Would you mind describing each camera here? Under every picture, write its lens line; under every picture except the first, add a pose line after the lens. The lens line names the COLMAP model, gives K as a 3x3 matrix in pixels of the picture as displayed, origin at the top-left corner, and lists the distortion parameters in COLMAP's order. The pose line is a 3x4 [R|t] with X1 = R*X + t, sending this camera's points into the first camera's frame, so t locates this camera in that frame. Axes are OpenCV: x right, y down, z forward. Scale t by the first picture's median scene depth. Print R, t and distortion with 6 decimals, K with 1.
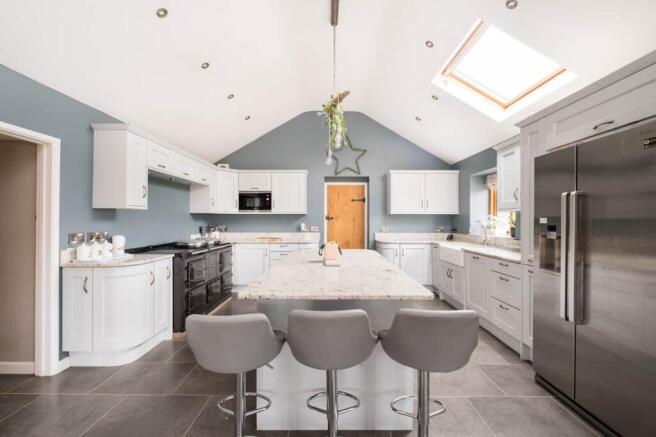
lens RADIAL K [[280.7, 0, 324.4], [0, 280.7, 219.3], [0, 0, 1]] dist [0.001433, 0.000165]
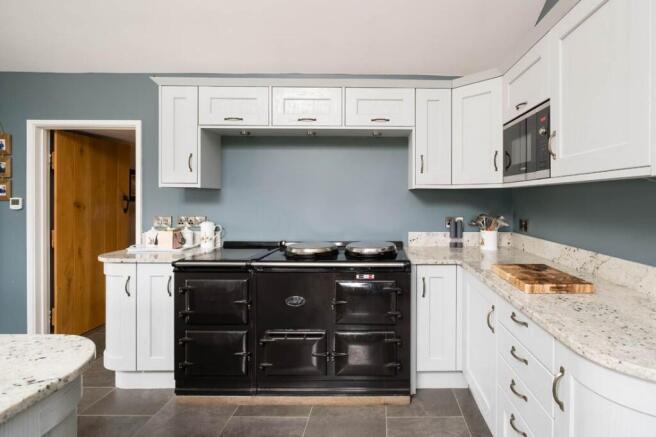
lens RADIAL K [[304.0, 0, 330.0], [0, 304.0, 196.5], [0, 0, 1]] dist [-0.002200, -0.000108]
pose [[0.032997, 0.002045, -0.999453, 0.081060], [-0.005304, 0.999984, 0.001871, -0.008362], [0.999441, 0.005239, 0.033007, 0.786616]]
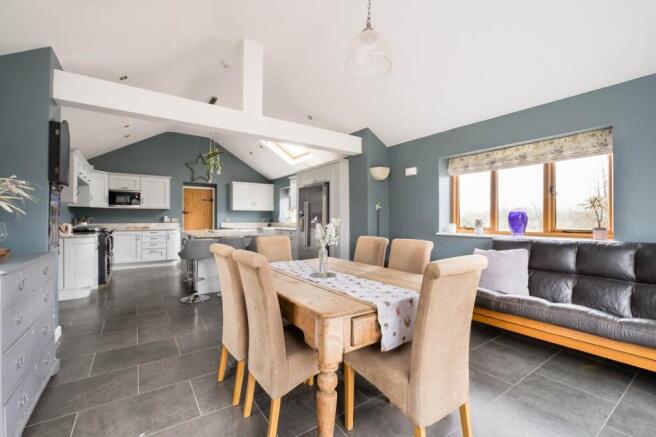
lens RADIAL K [[280.7, 0, 325.8], [0, 280.7, 217.7], [0, 0, 1]] dist [0.001433, 0.000165]
pose [[0.815764, 0.001957, 0.578381, -0.239877], [-0.001386, 0.999998, -0.001429, 0.024003], [-0.578383, 0.000365, 0.815765, -0.551750]]
